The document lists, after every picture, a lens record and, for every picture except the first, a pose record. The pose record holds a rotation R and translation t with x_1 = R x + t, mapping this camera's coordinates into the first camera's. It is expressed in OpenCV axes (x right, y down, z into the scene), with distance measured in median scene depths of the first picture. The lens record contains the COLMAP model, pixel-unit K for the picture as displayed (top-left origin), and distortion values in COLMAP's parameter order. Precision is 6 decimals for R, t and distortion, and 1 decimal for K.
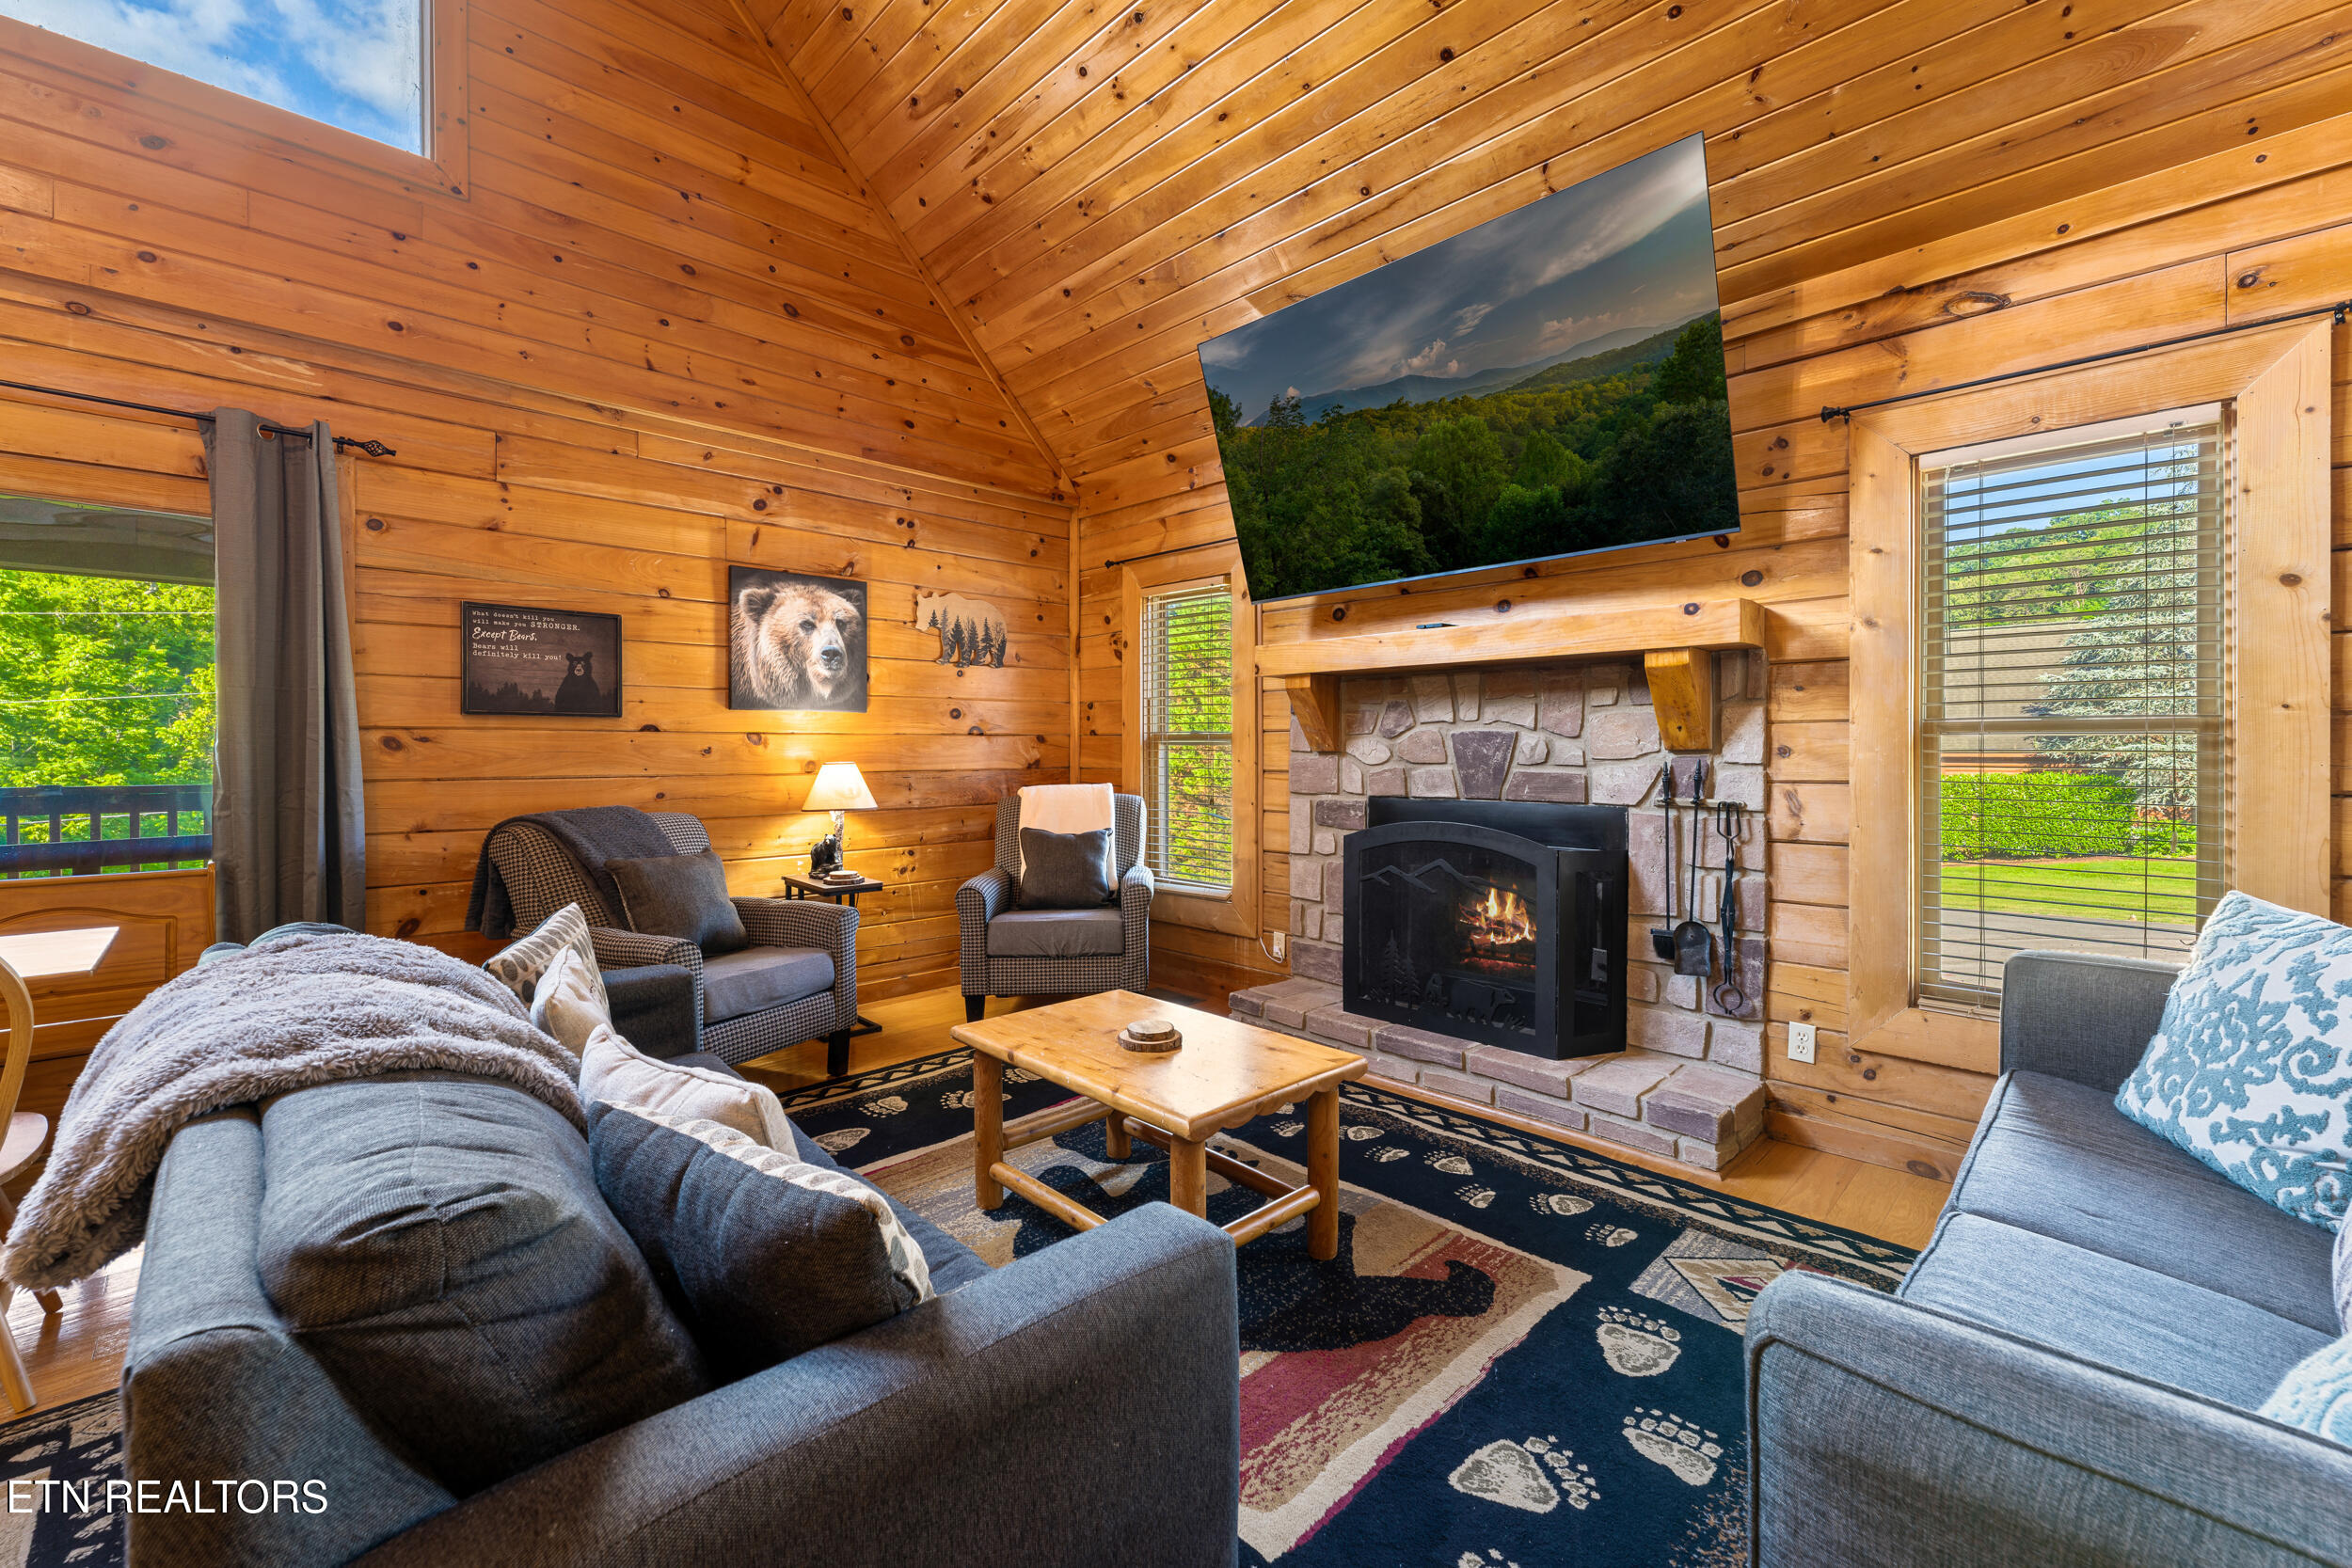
lens RADIAL K [[960.4, 0, 1161.7], [0, 960.4, 756.3], [0, 0, 1]] dist [-0.000357, -0.000119]
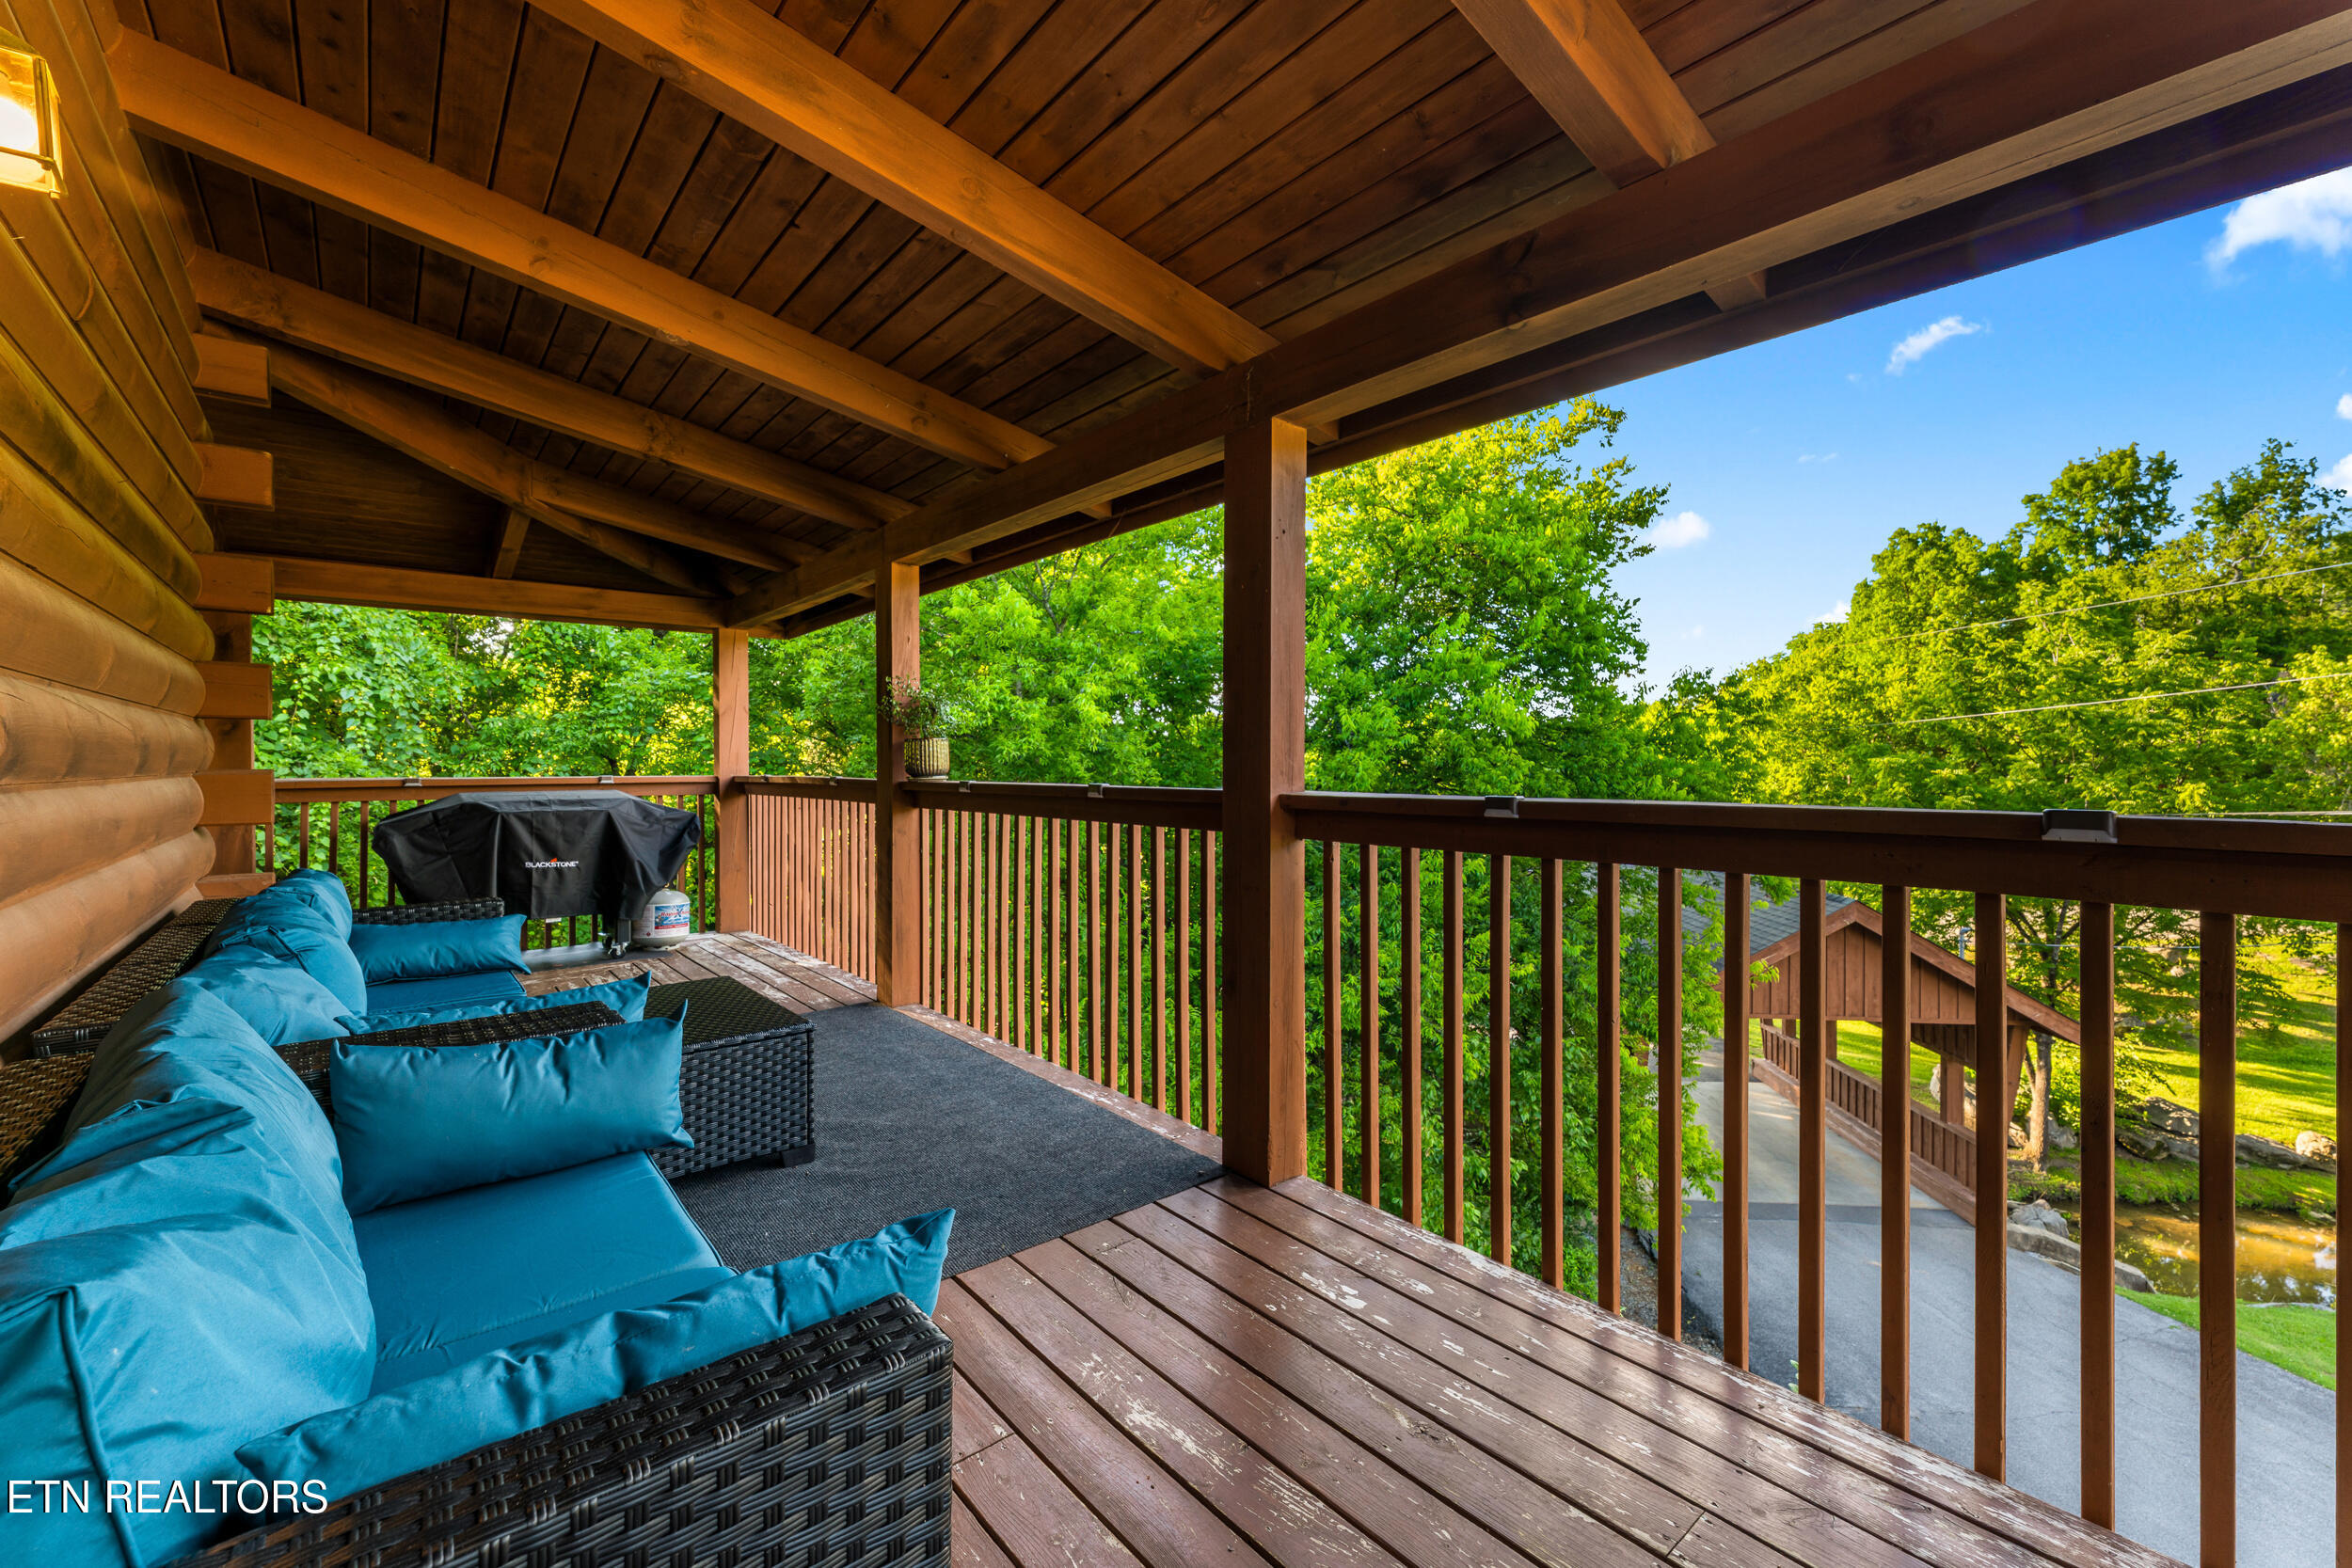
lens RADIAL K [[960.4, 0, 1161.7], [0, 960.4, 756.3], [0, 0, 1]] dist [-0.000357, -0.000119]
pose [[-0.079528, 0.000292, -0.996833, -0.131145], [-0.006849, 0.999976, 0.000839, 0.000324], [0.996809, 0.006894, -0.079524, 0.118807]]
